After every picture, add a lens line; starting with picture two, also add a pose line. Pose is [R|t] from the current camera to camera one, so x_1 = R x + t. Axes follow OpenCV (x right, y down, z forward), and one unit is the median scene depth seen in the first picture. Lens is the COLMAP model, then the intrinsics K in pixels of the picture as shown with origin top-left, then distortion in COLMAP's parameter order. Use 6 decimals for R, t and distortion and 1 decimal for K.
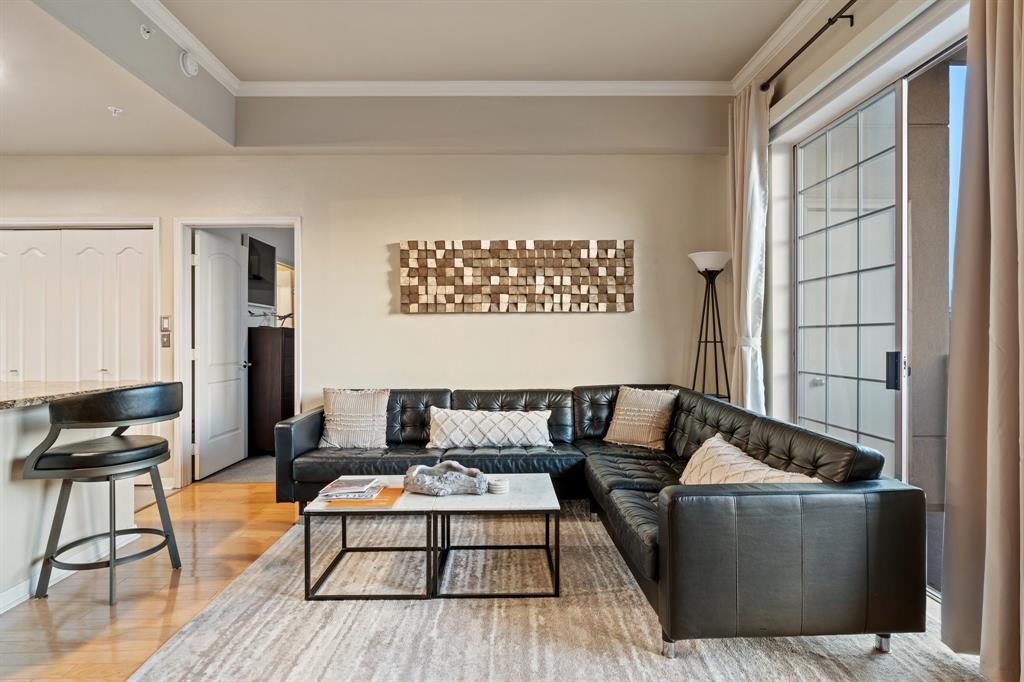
lens RADIAL K [[541.3, 0, 515.4], [0, 541.3, 344.2], [0, 0, 1]] dist [-0.003912, 0.001909]
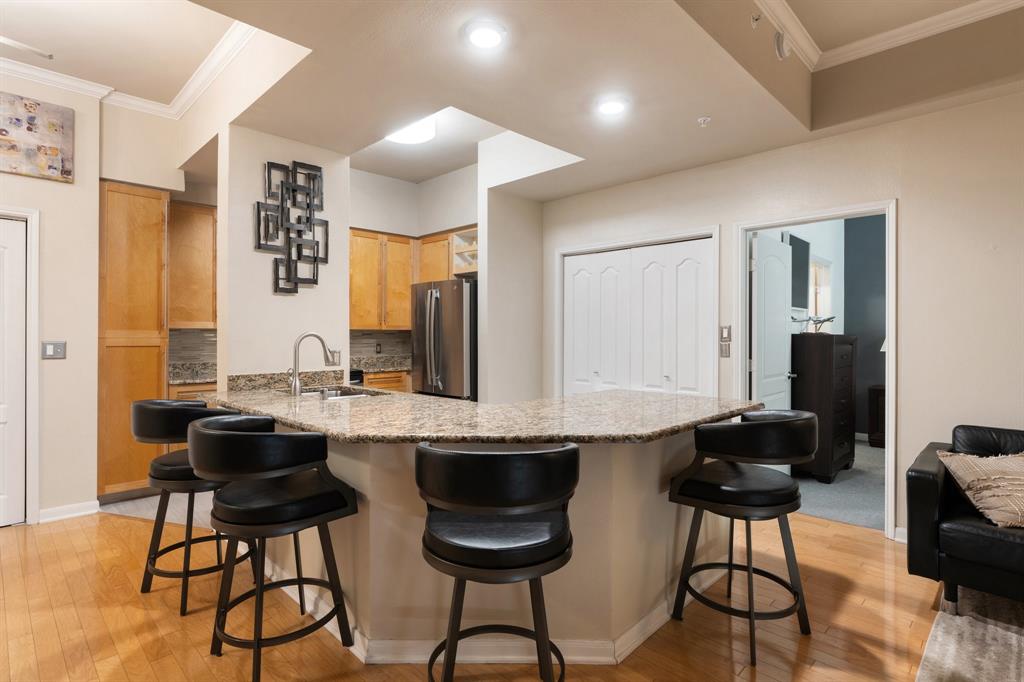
lens RADIAL K [[520.6, 0, 508.2], [0, 520.6, 341.3], [0, 0, 1]] dist [-0.005270, 0.000143]
pose [[0.699899, 0.015479, -0.714074, -0.253400], [-0.011049, 0.999880, 0.010845, -0.029307], [0.714156, 0.000299, 0.699986, 0.064850]]
